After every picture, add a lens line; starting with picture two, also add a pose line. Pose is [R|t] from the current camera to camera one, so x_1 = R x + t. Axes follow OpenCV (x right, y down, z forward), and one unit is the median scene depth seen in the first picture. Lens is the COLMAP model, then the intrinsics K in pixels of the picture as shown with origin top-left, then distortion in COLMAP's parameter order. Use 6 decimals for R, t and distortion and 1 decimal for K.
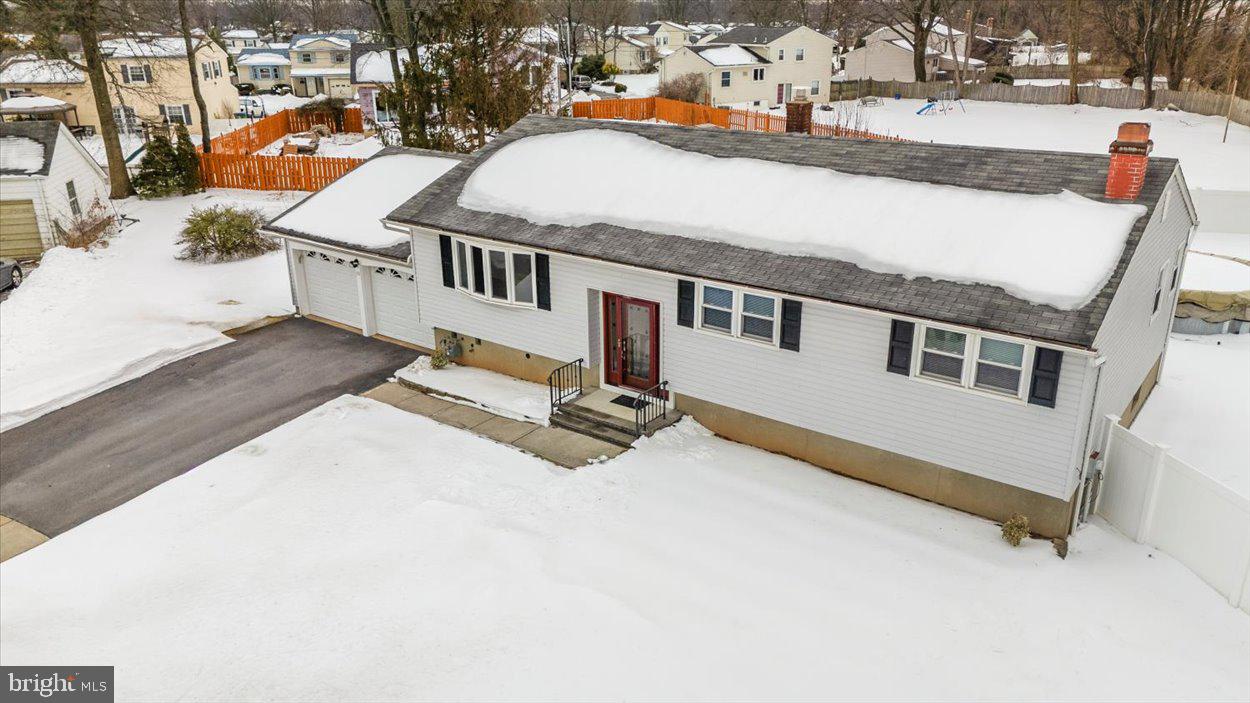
lens RADIAL K [[915.3, 0, 630.6], [0, 915.3, 350.2], [0, 0, 1]] dist [0.086333, -0.106773]
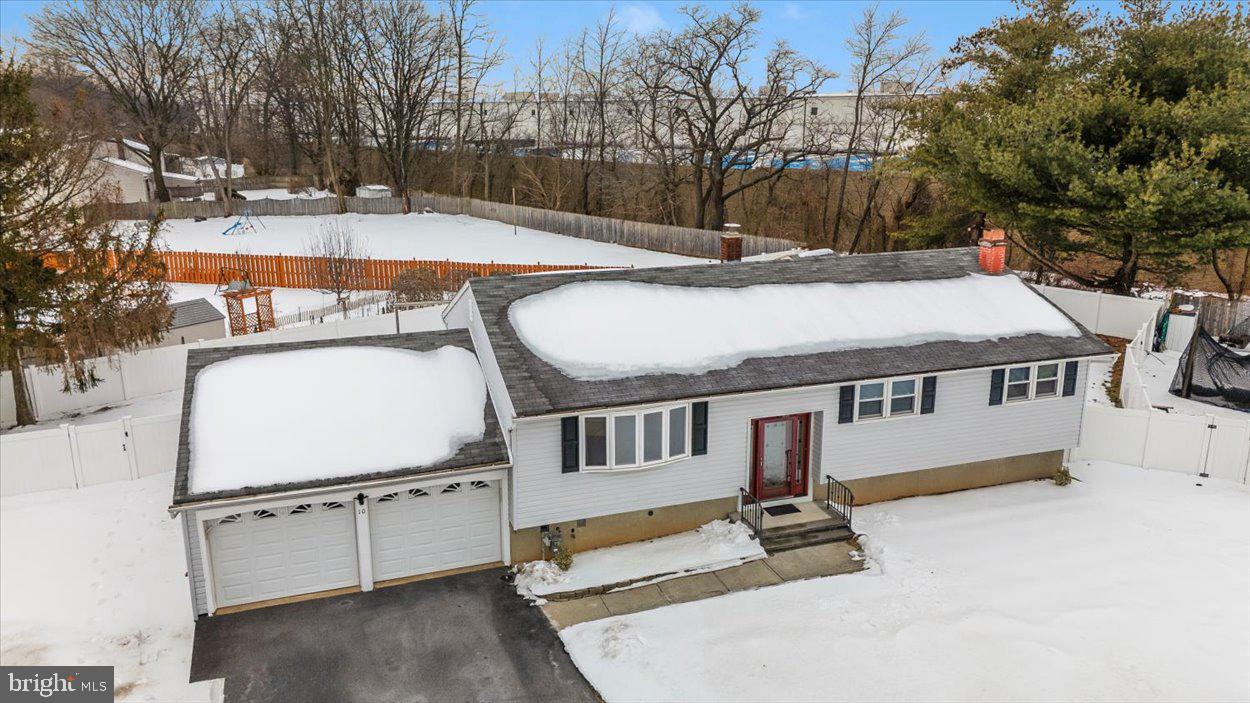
lens RADIAL K [[915.3, 0, 630.6], [0, 915.3, 350.2], [0, 0, 1]] dist [0.086333, -0.106773]
pose [[0.545800, -0.198928, 0.813959, -1.001083], [0.280185, 0.958821, 0.046454, -0.239329], [-0.789682, 0.202705, 0.579062, 0.475719]]
